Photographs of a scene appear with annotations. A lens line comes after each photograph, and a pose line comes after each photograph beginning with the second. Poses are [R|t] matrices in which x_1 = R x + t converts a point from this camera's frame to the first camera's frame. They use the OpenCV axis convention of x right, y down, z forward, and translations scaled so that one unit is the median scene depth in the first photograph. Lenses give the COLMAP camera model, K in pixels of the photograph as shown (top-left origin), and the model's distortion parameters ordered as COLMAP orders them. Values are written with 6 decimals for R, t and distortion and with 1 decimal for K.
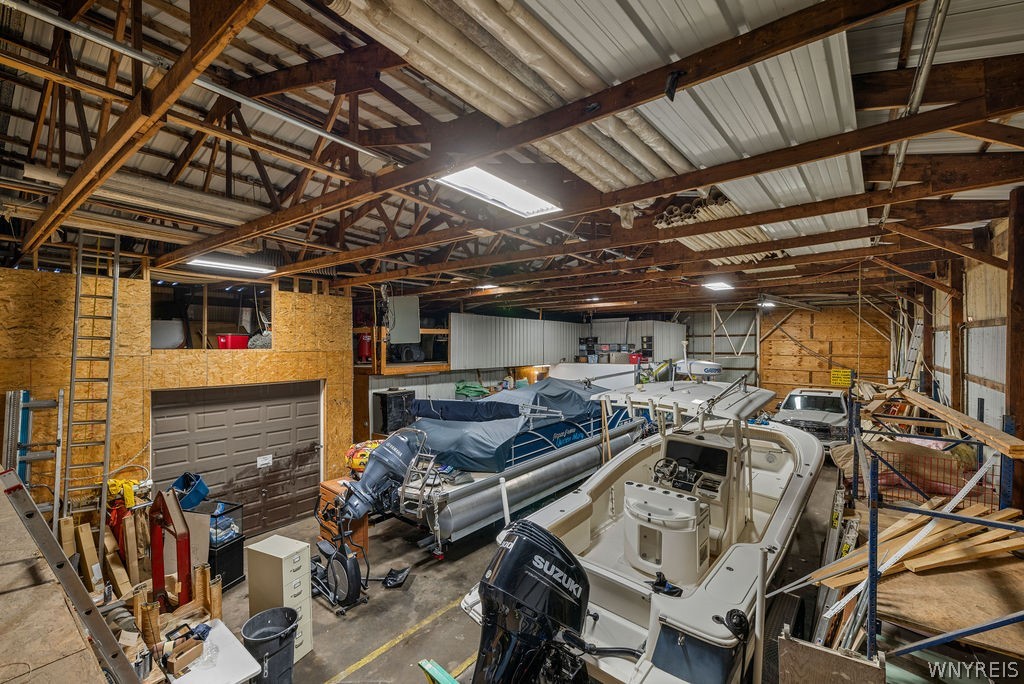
lens RADIAL K [[432.2, 0, 509.3], [0, 432.2, 345.5], [0, 0, 1]] dist [0.003767, -0.000546]
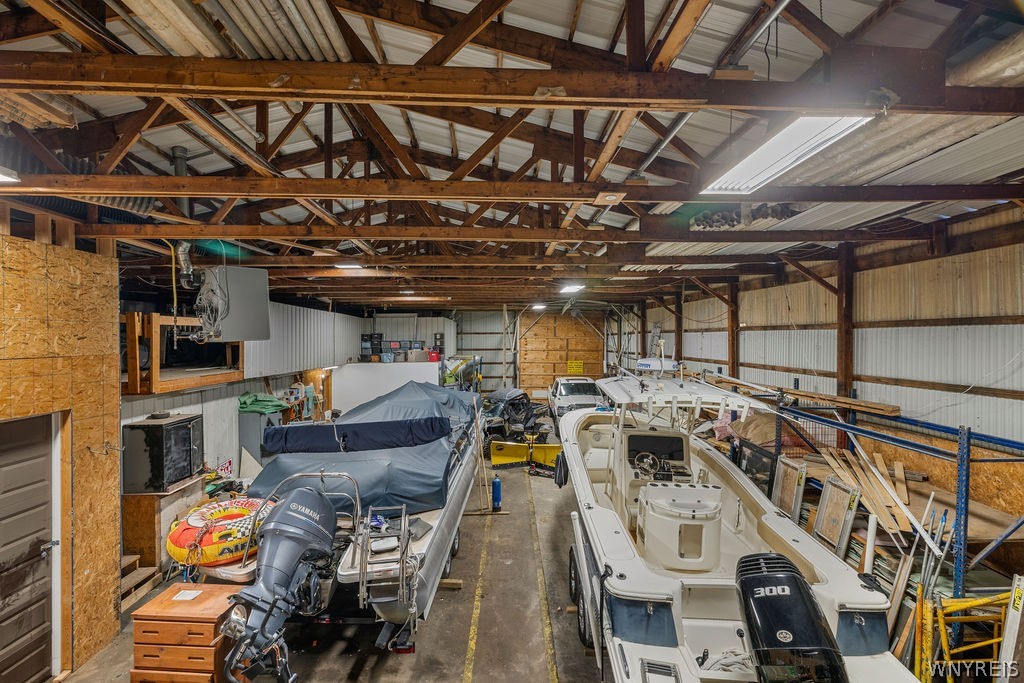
lens RADIAL K [[432.2, 0, 509.7], [0, 432.2, 339.0], [0, 0, 1]] dist [0.003767, -0.000546]
pose [[0.771037, 0.001793, 0.636788, -0.282243], [0.002632, 0.999979, -0.006003, -0.002720], [-0.636785, 0.006305, 0.771015, 0.212838]]
